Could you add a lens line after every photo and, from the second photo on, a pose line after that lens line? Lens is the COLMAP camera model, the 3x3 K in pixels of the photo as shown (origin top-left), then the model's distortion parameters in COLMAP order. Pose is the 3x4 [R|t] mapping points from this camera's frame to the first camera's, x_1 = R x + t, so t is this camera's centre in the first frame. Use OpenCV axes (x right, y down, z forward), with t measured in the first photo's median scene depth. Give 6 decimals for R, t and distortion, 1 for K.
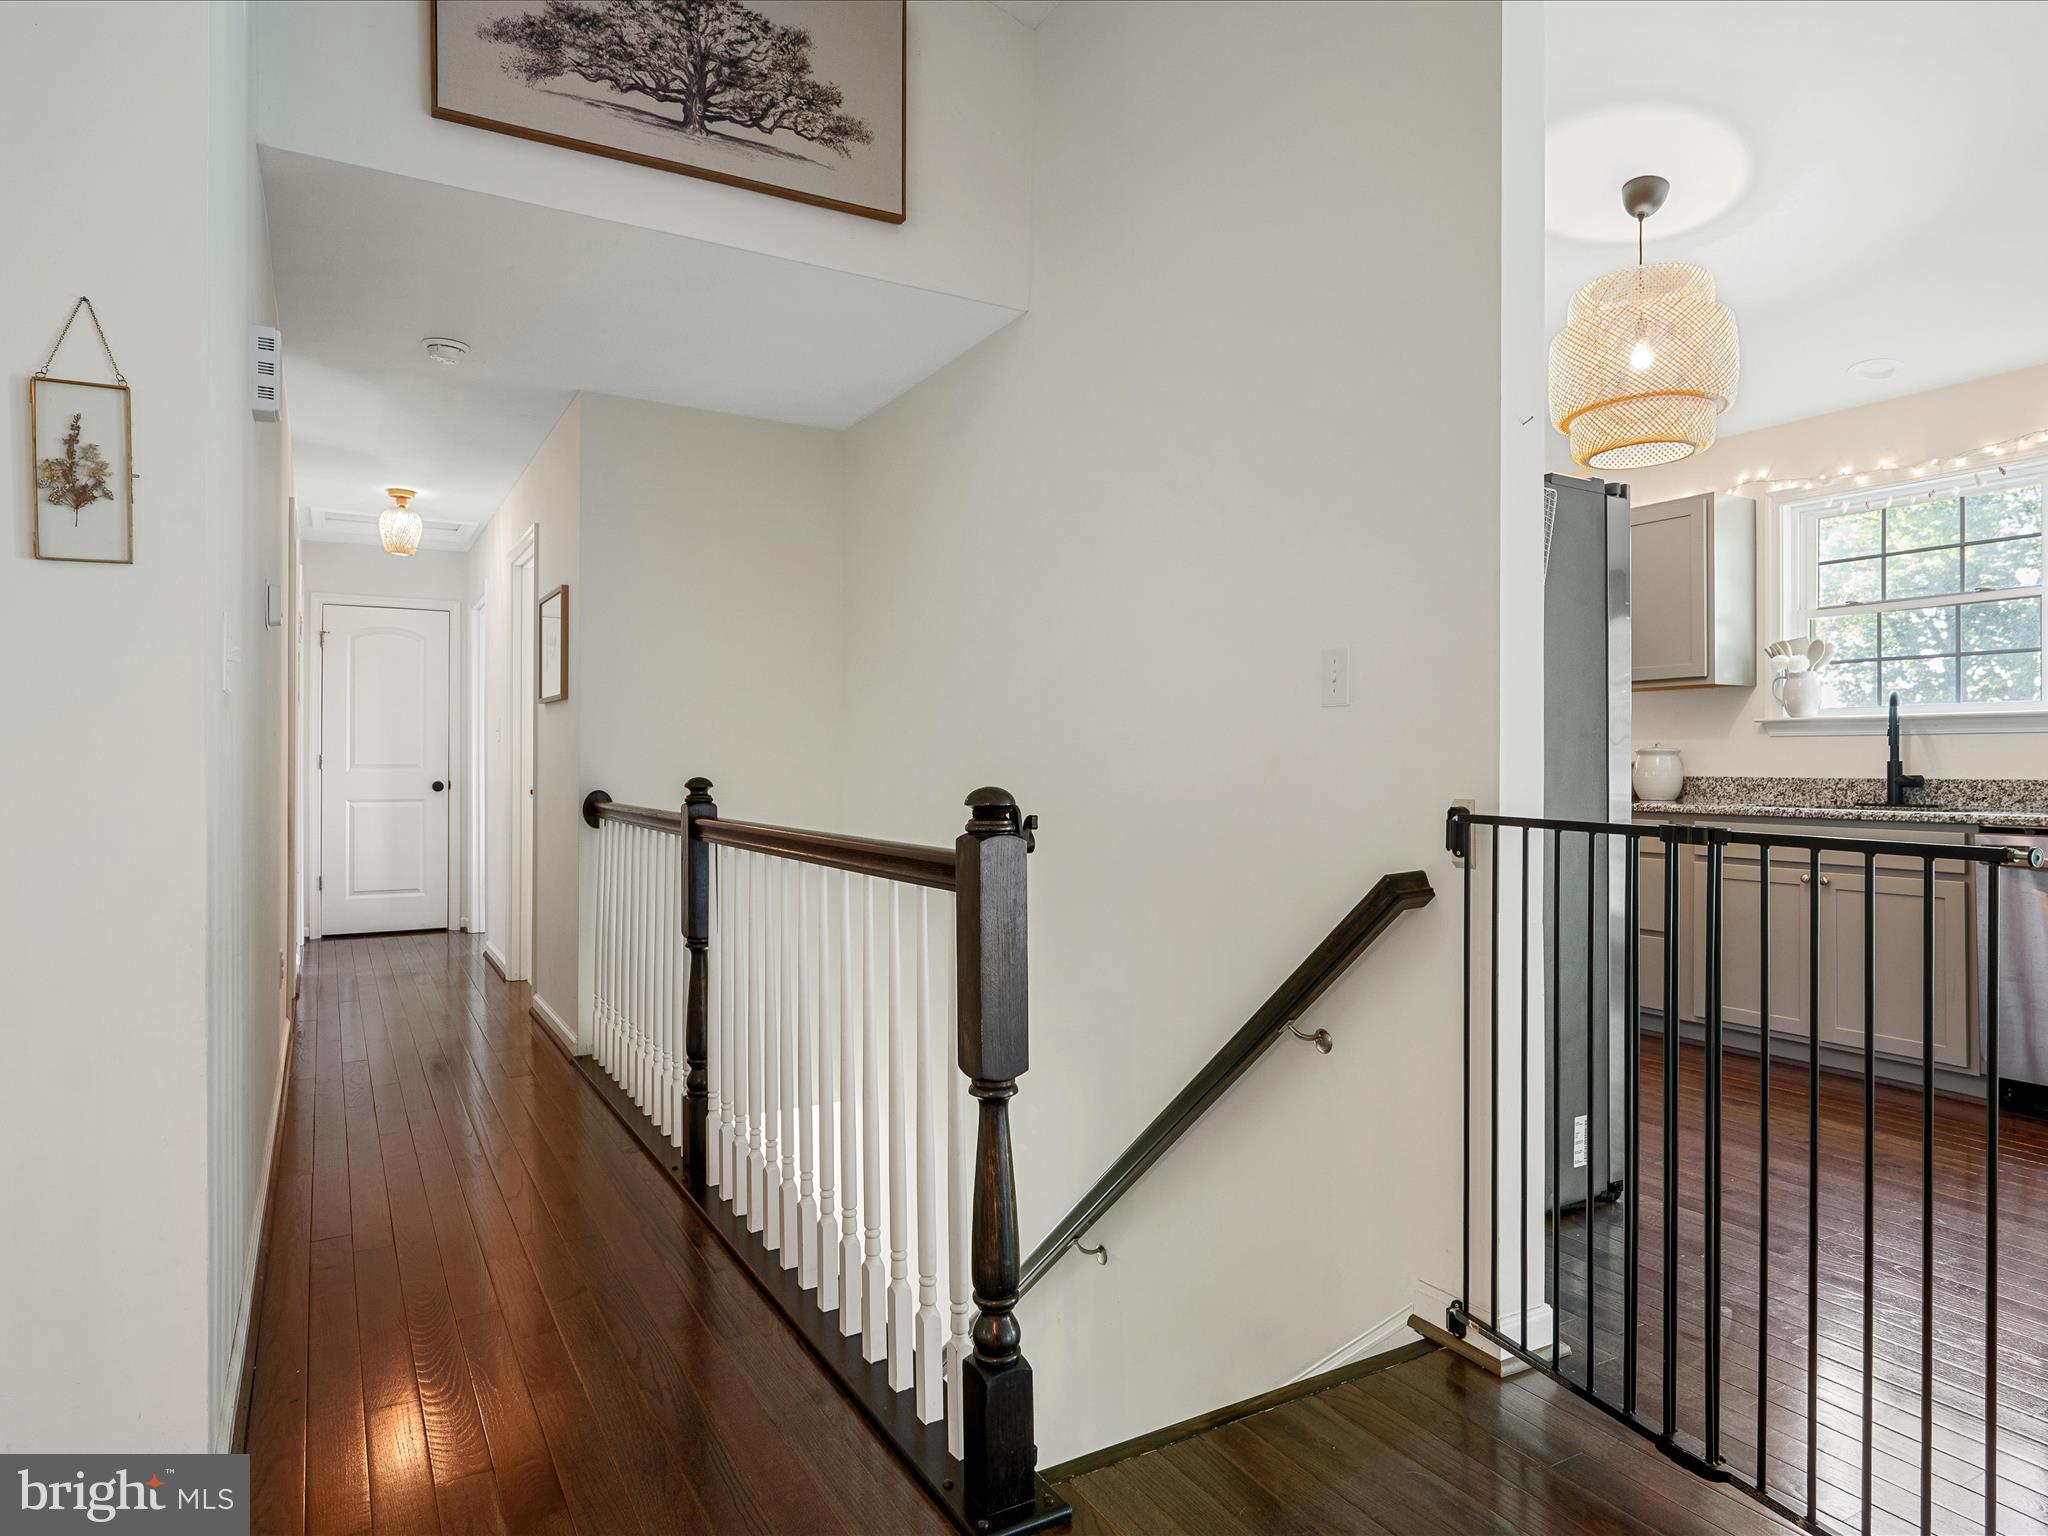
lens RADIAL K [[1151.9, 0, 1074.1], [0, 1151.9, 761.5], [0, 0, 1]] dist [0.018640, -0.001588]
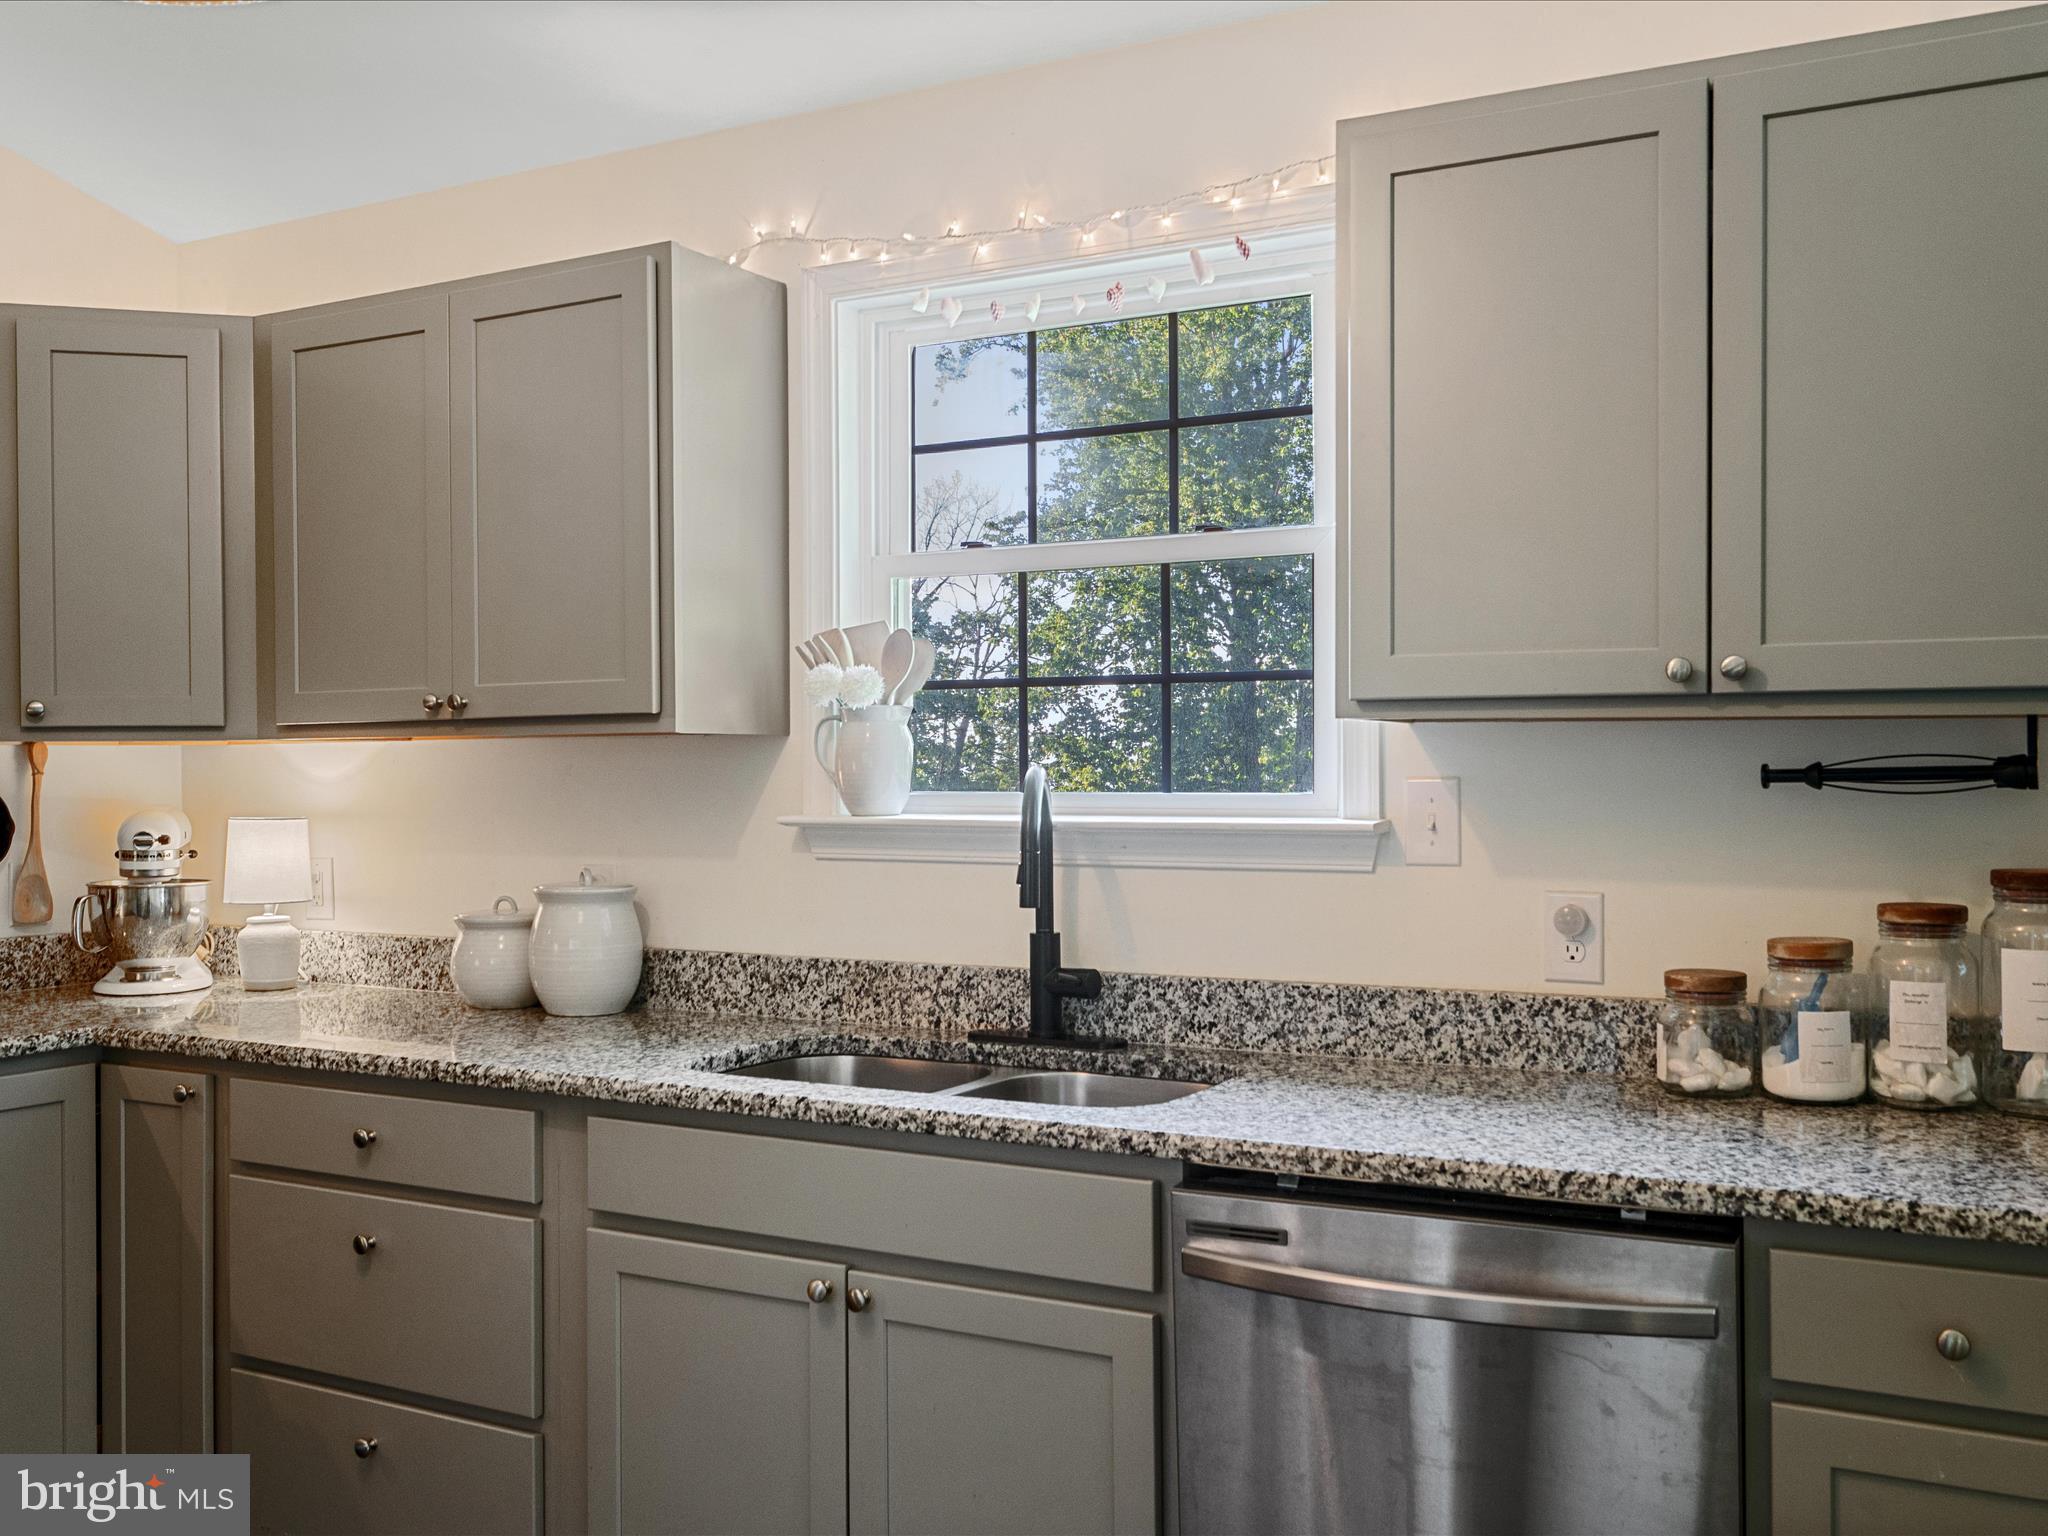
lens RADIAL K [[1648.1, 0, 1024.0], [0, 1648.1, 768.0], [0, 0, 1]] dist [0.039235, -0.001146]
pose [[0.873018, -0.007424, 0.487631, 0.387478], [0.003882, 0.999958, 0.008276, -0.059742], [-0.487672, -0.005332, 0.873011, 0.460090]]
